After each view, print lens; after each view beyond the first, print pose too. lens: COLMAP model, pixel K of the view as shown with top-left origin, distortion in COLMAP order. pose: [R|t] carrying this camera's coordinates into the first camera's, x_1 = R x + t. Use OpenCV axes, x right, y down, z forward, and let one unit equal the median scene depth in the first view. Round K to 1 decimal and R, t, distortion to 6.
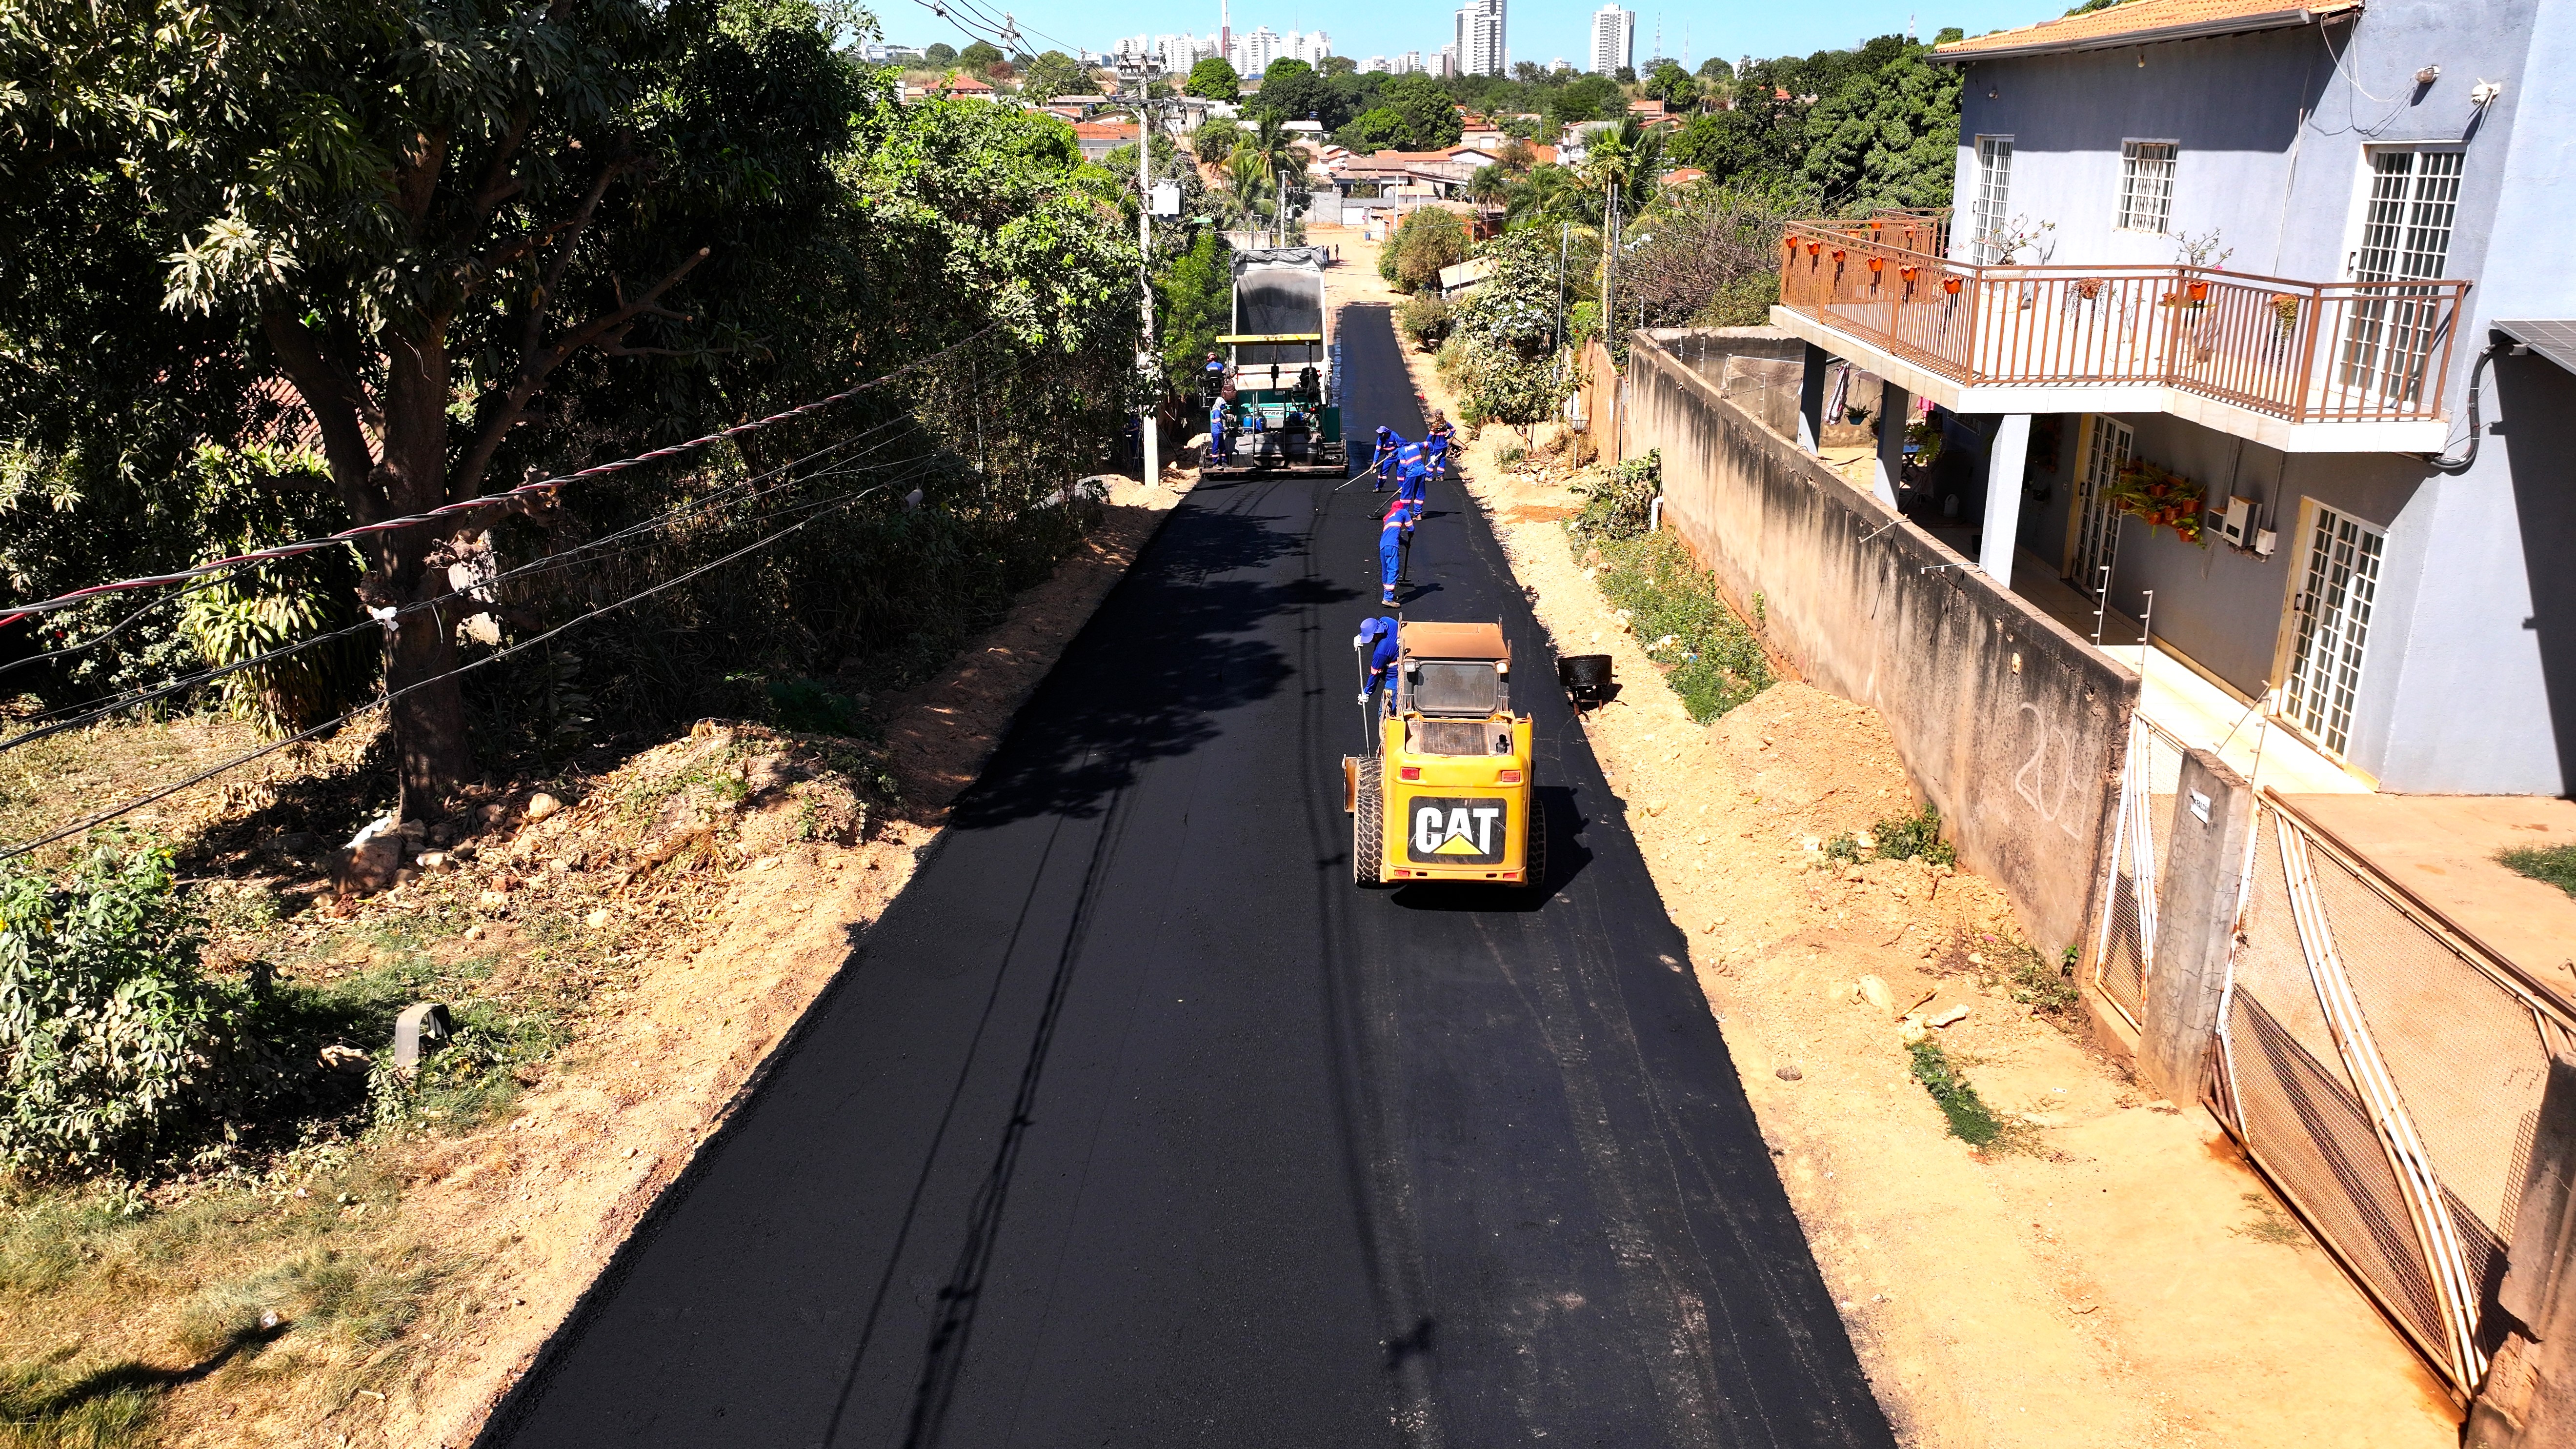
lens RADIAL K [[1806.9, 0, 1312.2], [0, 1806.9, 696.5], [0, 0, 1]] dist [-0.004757, 0.026509]
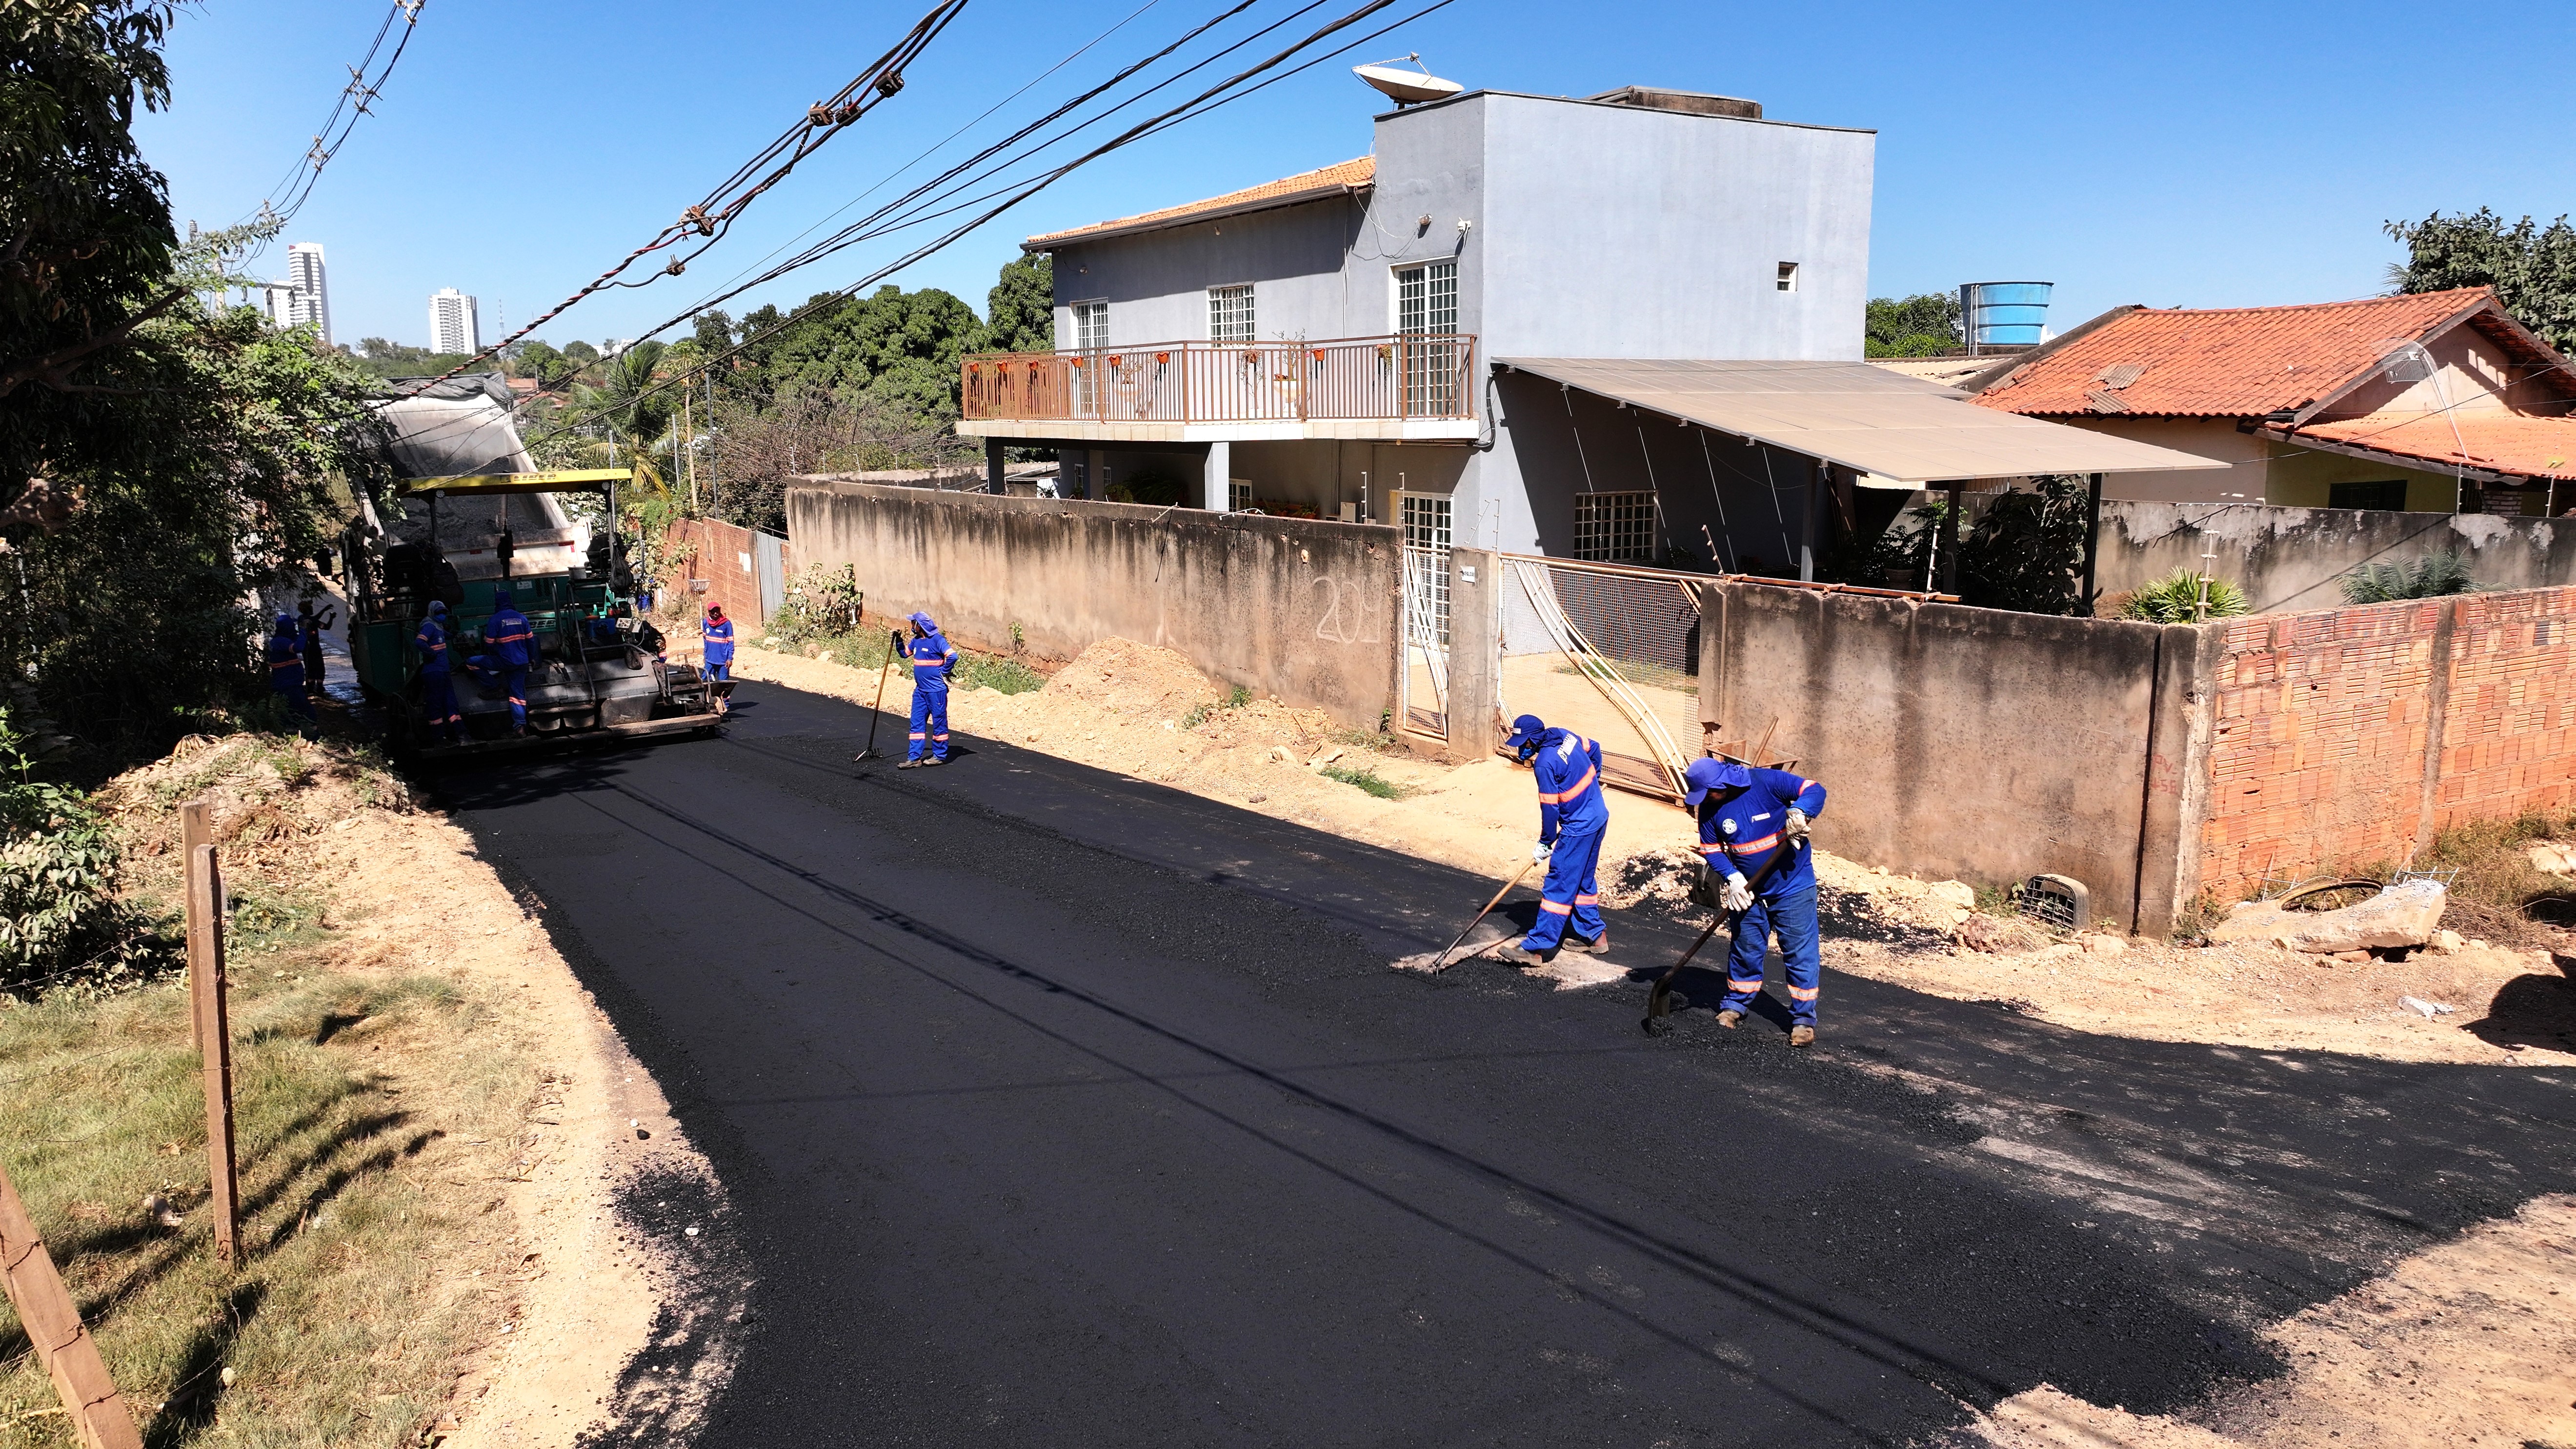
lens RADIAL K [[1806.9, 0, 1292.6], [0, 1806.9, 716.9], [0, 0, 1]] dist [-0.004757, 0.026509]
pose [[0.833865, -0.094043, 0.543898, -0.342001], [0.168640, 0.981669, -0.088811, 0.183650], [-0.525575, 0.165779, 0.834439, -0.183876]]
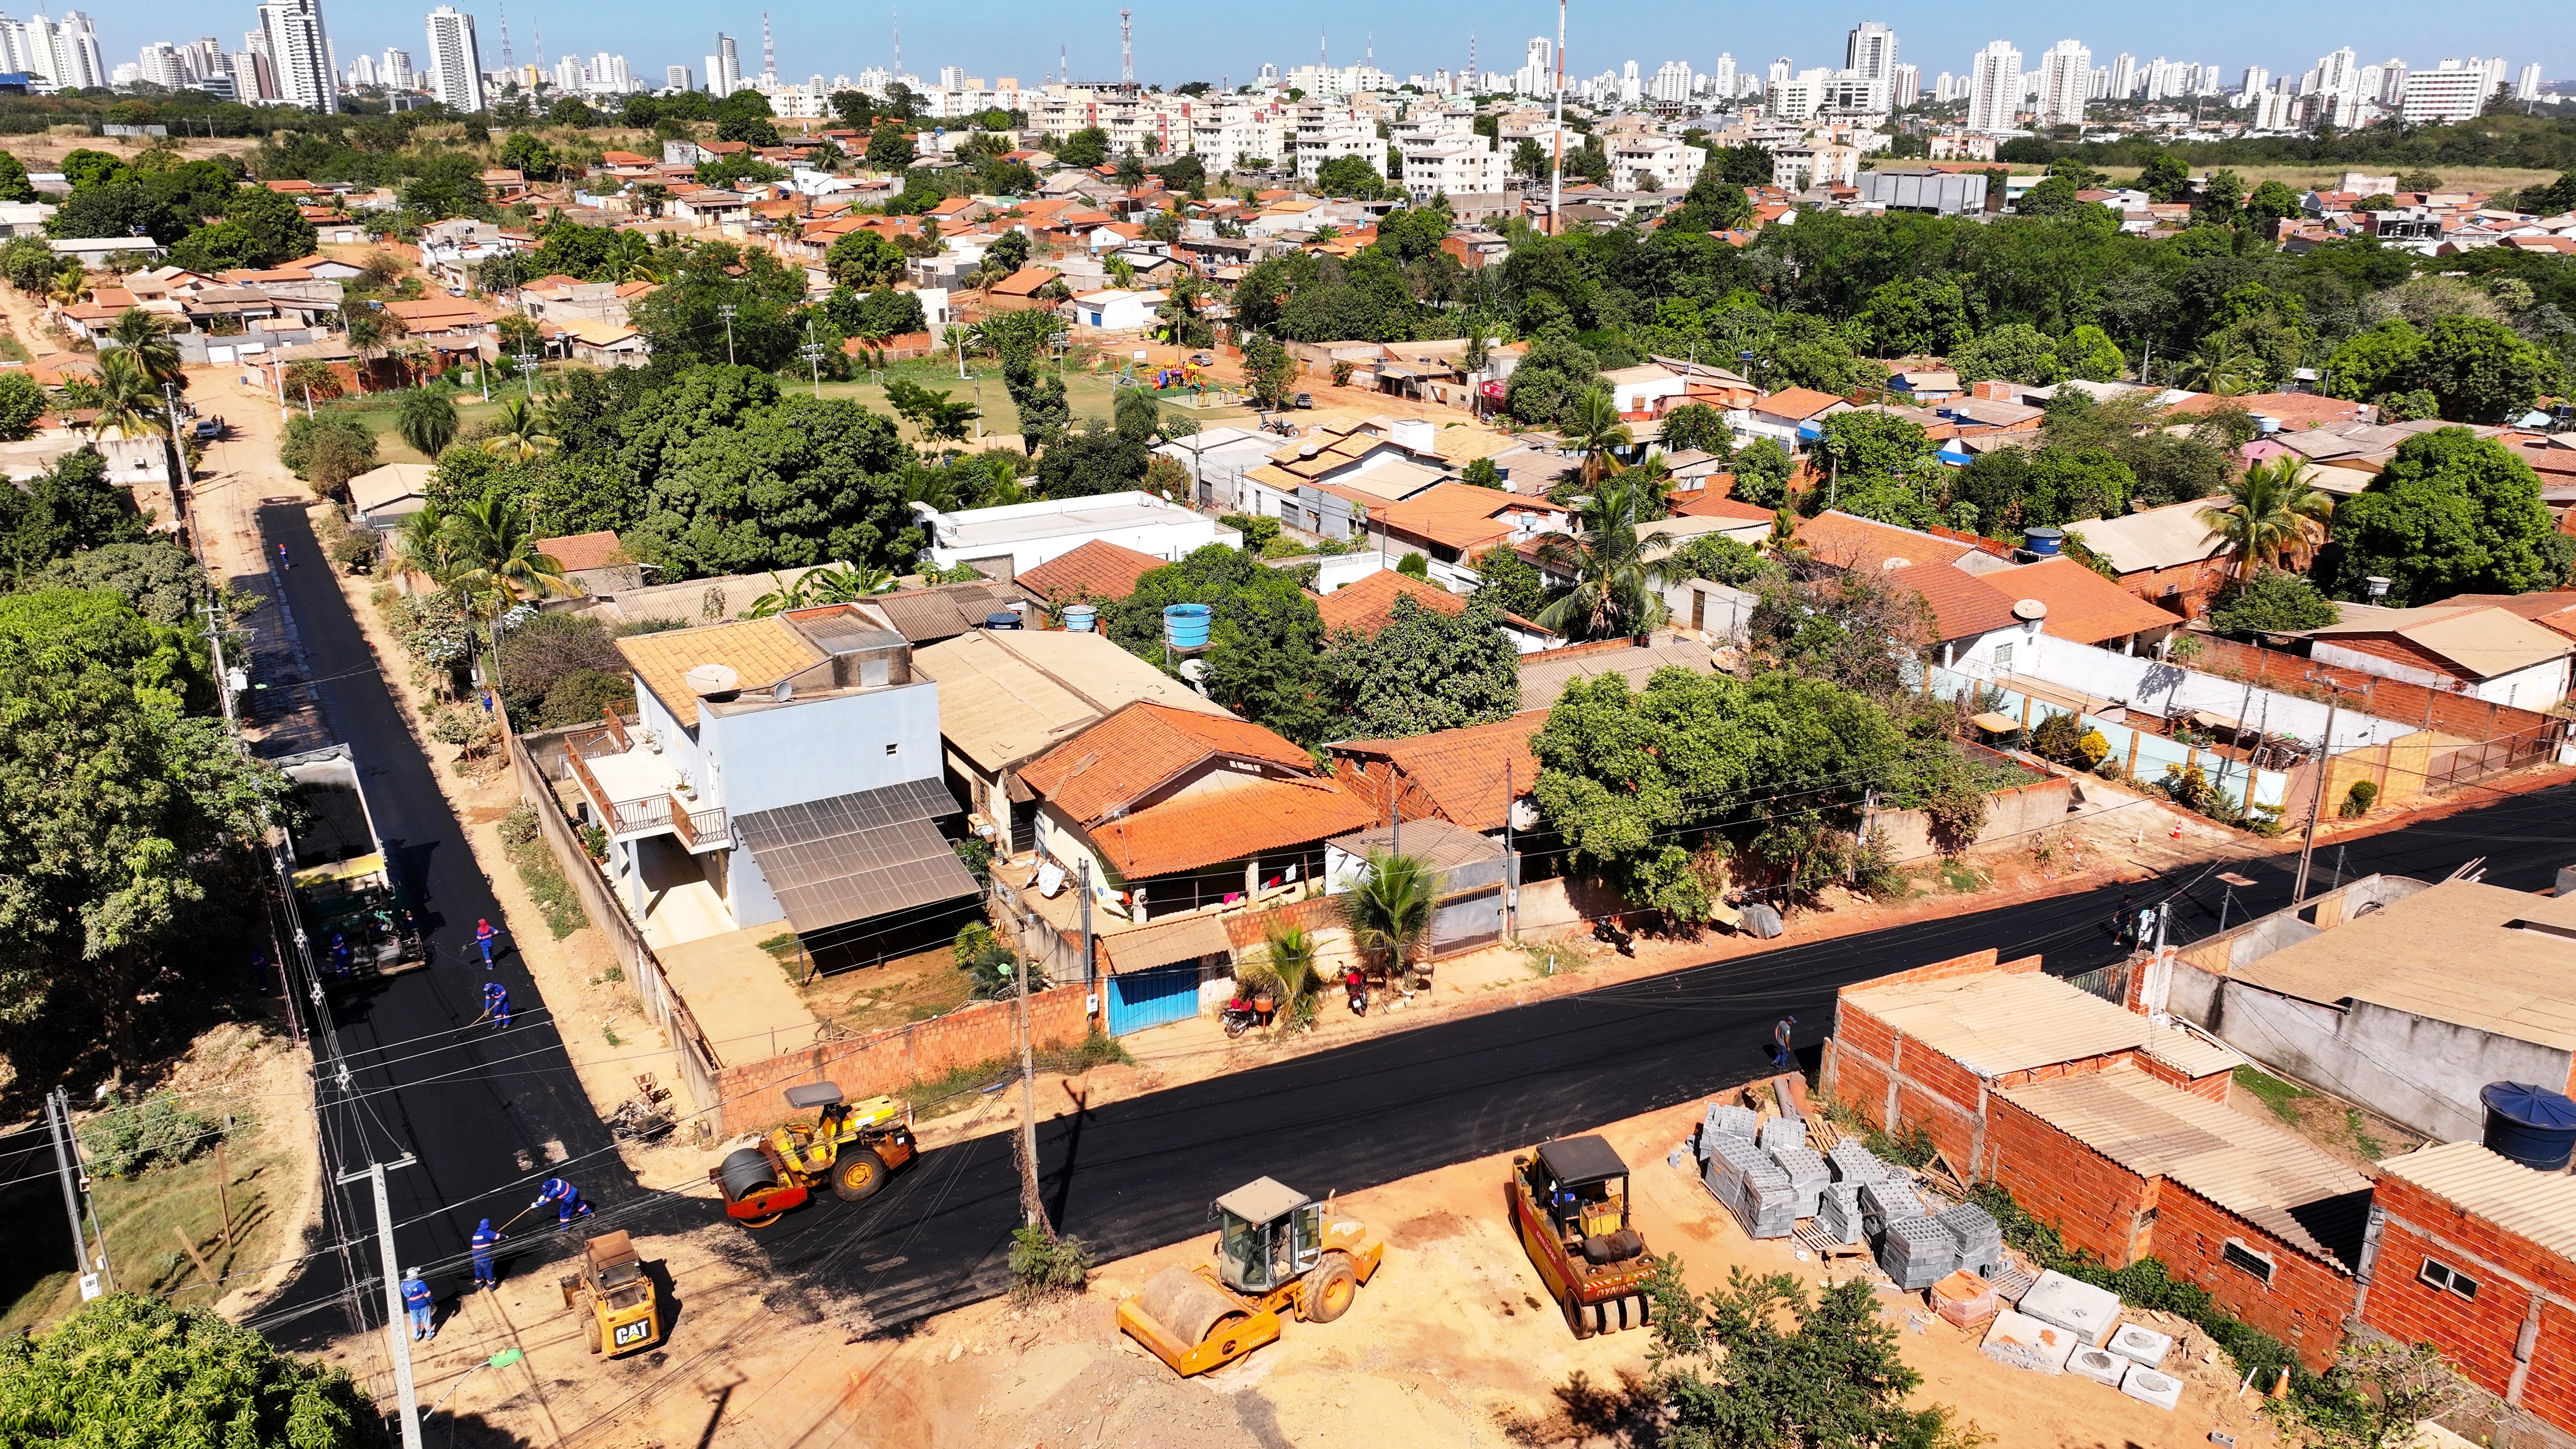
lens RADIAL K [[1806.9, 0, 1287.9], [0, 1806.9, 719.9], [0, 0, 1]] dist [-0.004757, 0.026509]
pose [[0.846410, -0.177213, 0.502182, -0.227480], [0.165649, 0.983838, 0.067988, -0.383614], [-0.506114, 0.025640, 0.862086, -2.461337]]
